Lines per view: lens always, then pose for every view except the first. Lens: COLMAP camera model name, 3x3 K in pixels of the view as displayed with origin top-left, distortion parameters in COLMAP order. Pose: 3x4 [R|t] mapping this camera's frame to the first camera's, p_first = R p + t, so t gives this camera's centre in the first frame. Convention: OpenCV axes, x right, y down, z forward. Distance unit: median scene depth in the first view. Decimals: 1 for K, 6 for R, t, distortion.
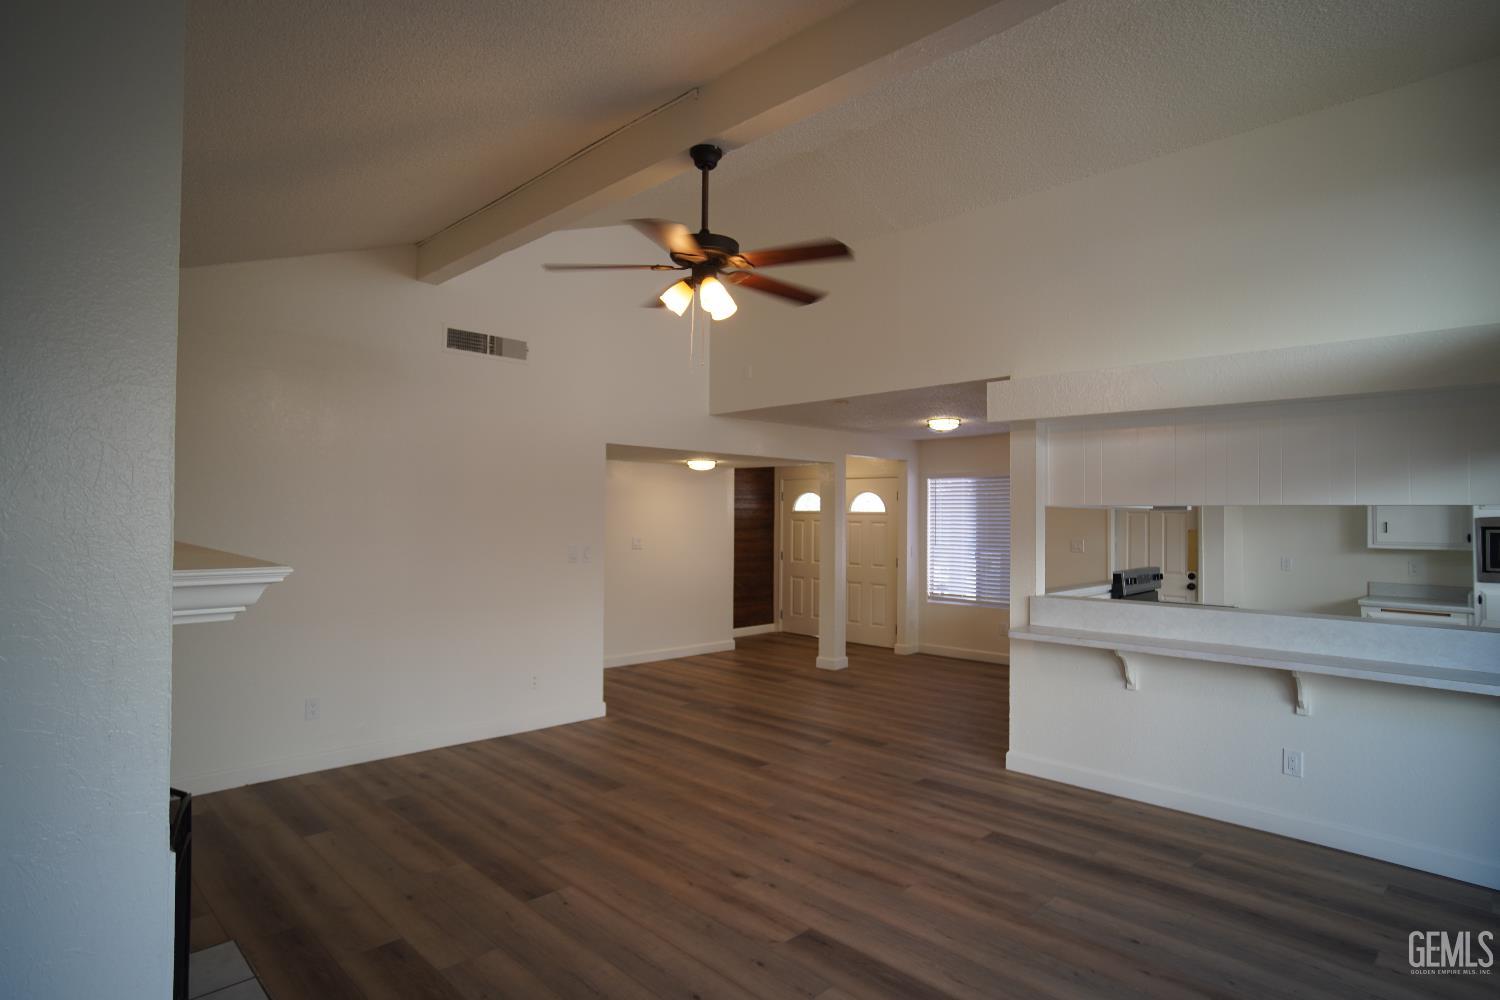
lens RADIAL K [[804.9, 0, 749.4], [0, 804.9, 495.8], [0, 0, 1]] dist [-0.051505, 0.033553]
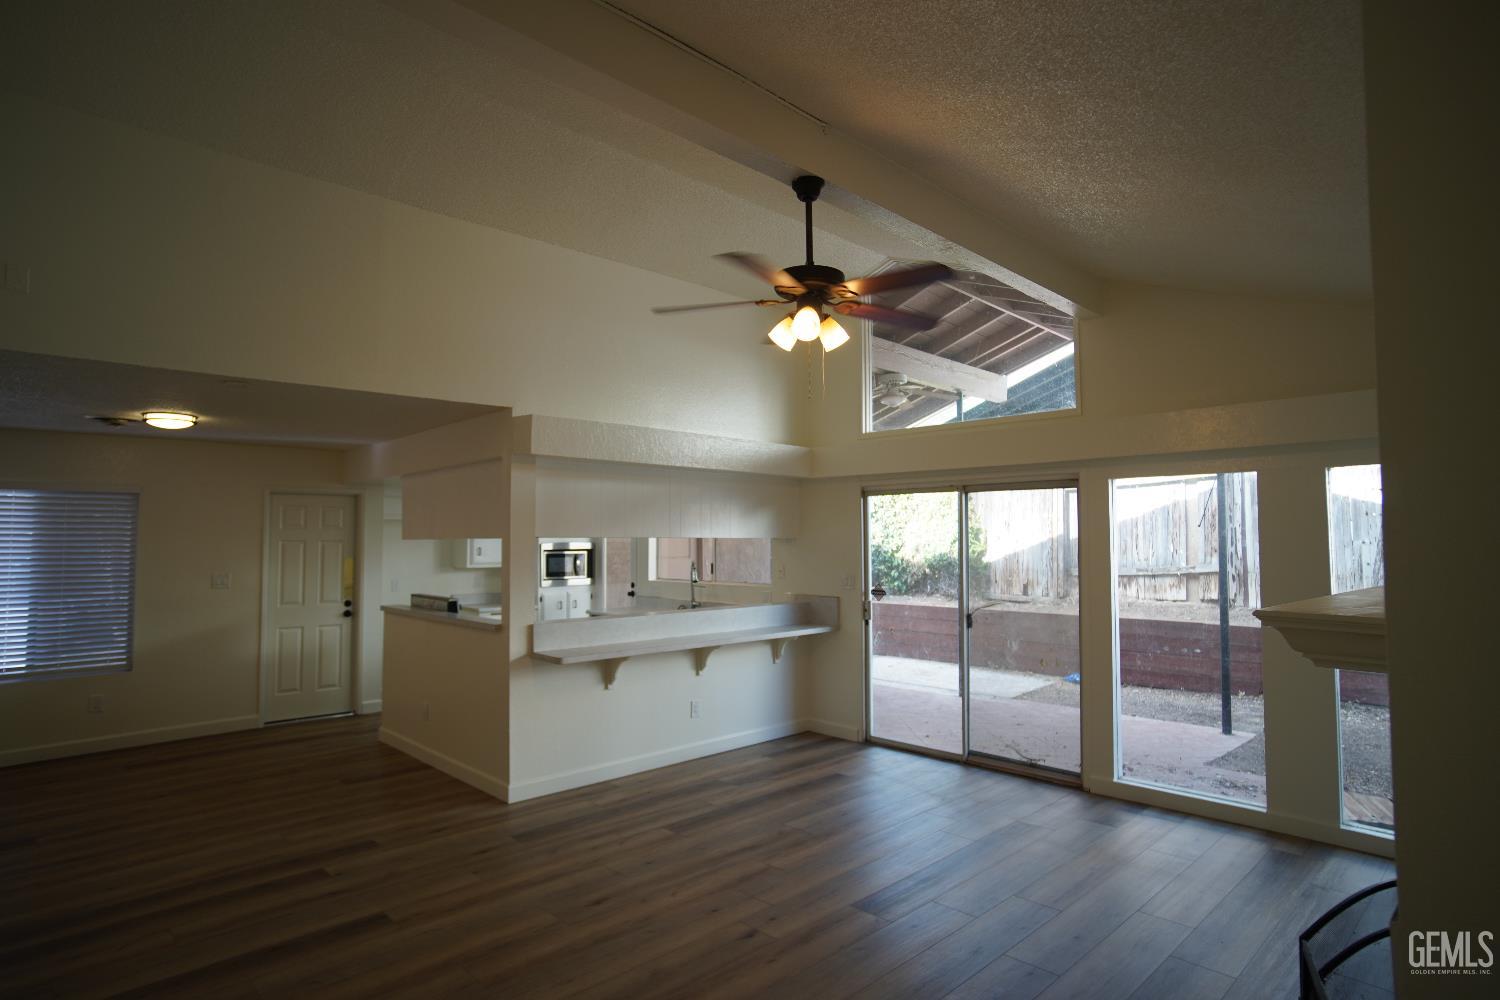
lens RADIAL K [[804.9, 0, 750.8], [0, 804.9, 503.6], [0, 0, 1]] dist [-0.051505, 0.033553]
pose [[0.015195, 0.039896, 0.999088, -0.672195], [-0.020751, 0.999001, -0.039577, 0.004961], [-0.999669, -0.020131, 0.016007, 0.692388]]
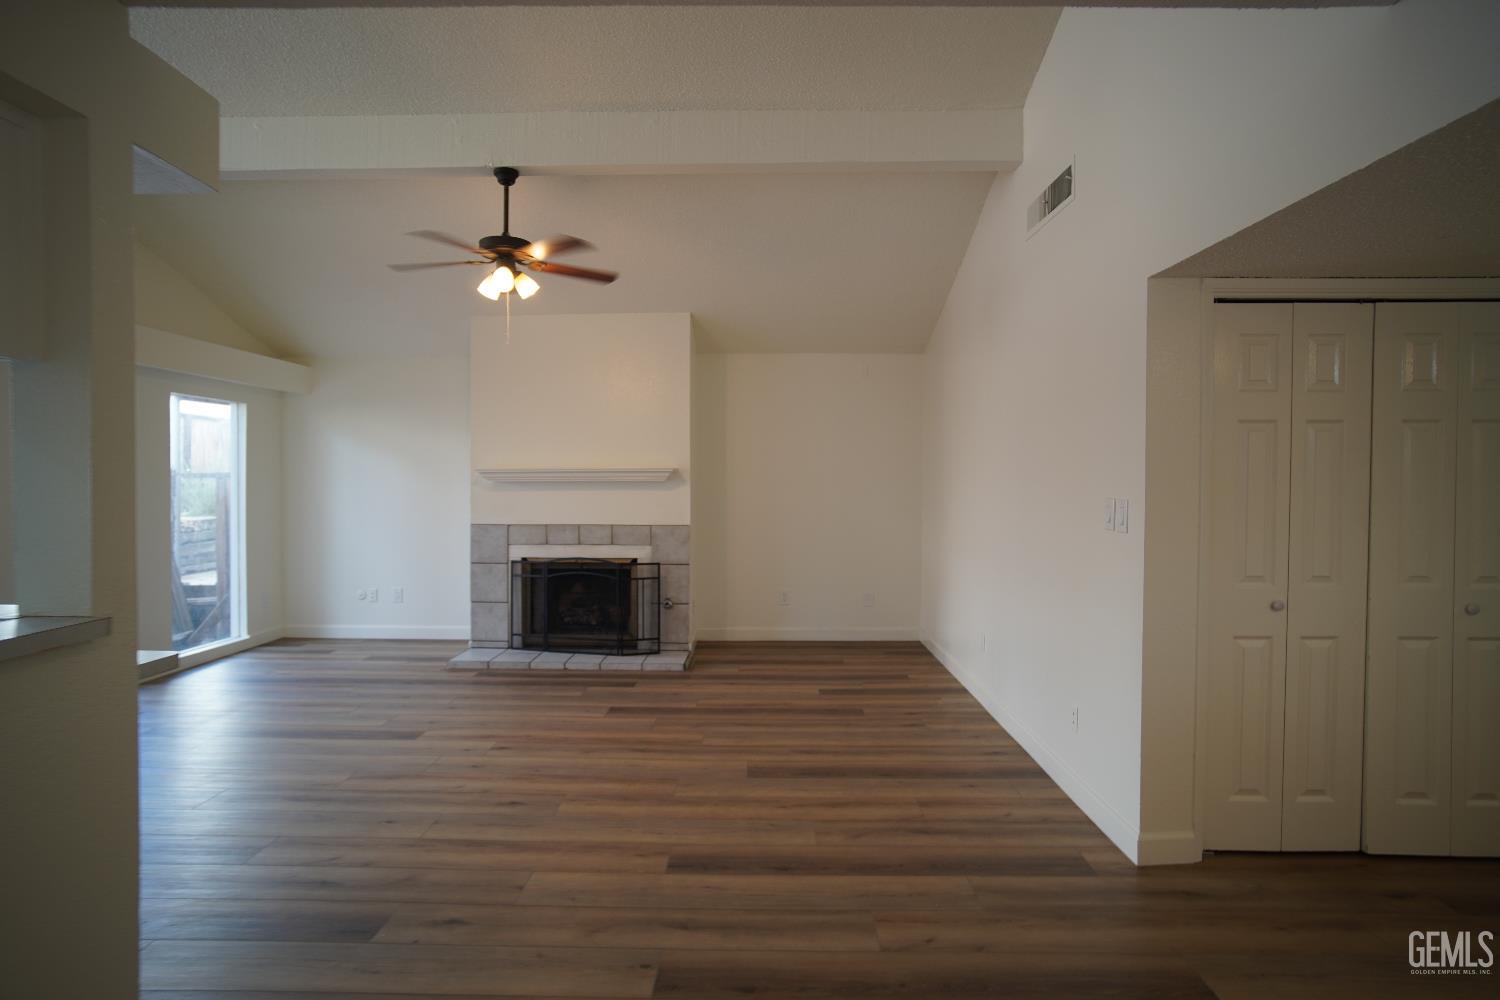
lens RADIAL K [[804.9, 0, 750.0], [0, 804.9, 497.8], [0, 0, 1]] dist [-0.051505, 0.033553]
pose [[-0.719904, 0.001983, -0.694071, 0.376904], [0.003987, 0.999991, -0.001279, 0.074939], [0.694062, -0.003688, -0.719905, 1.467685]]
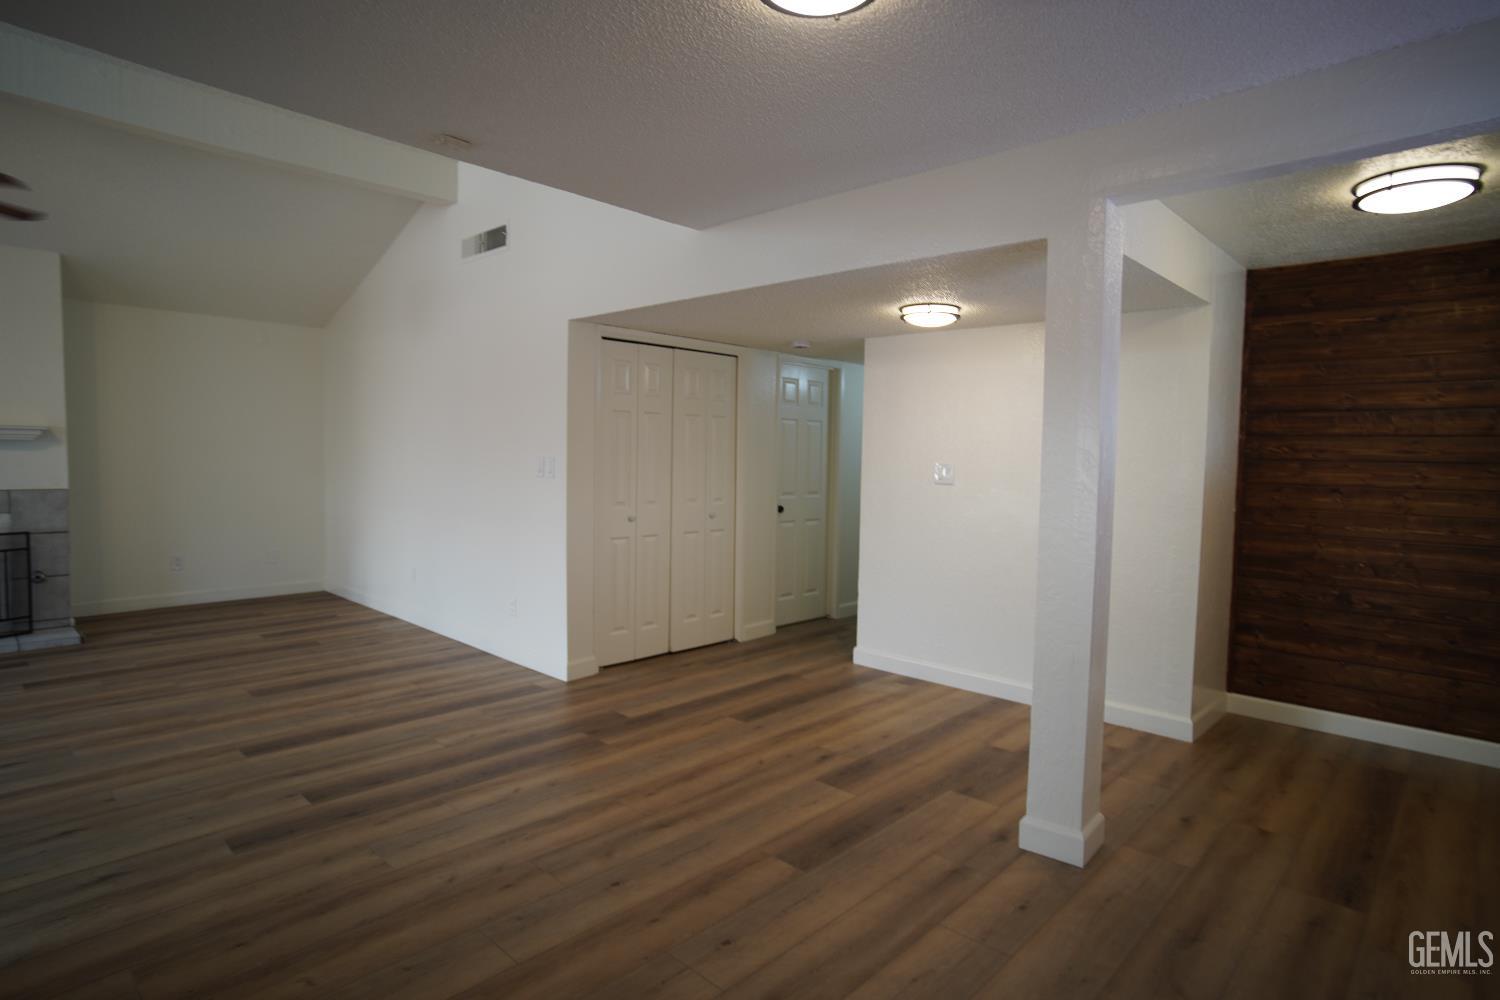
lens RADIAL K [[804.9, 0, 749.1], [0, 804.9, 495.5], [0, 0, 1]] dist [-0.051505, 0.033553]
pose [[0.024403, 0.040317, -0.998889, 0.720969], [0.005802, 0.999164, 0.040470, 0.085238], [0.999685, -0.006783, 0.024148, 1.442383]]
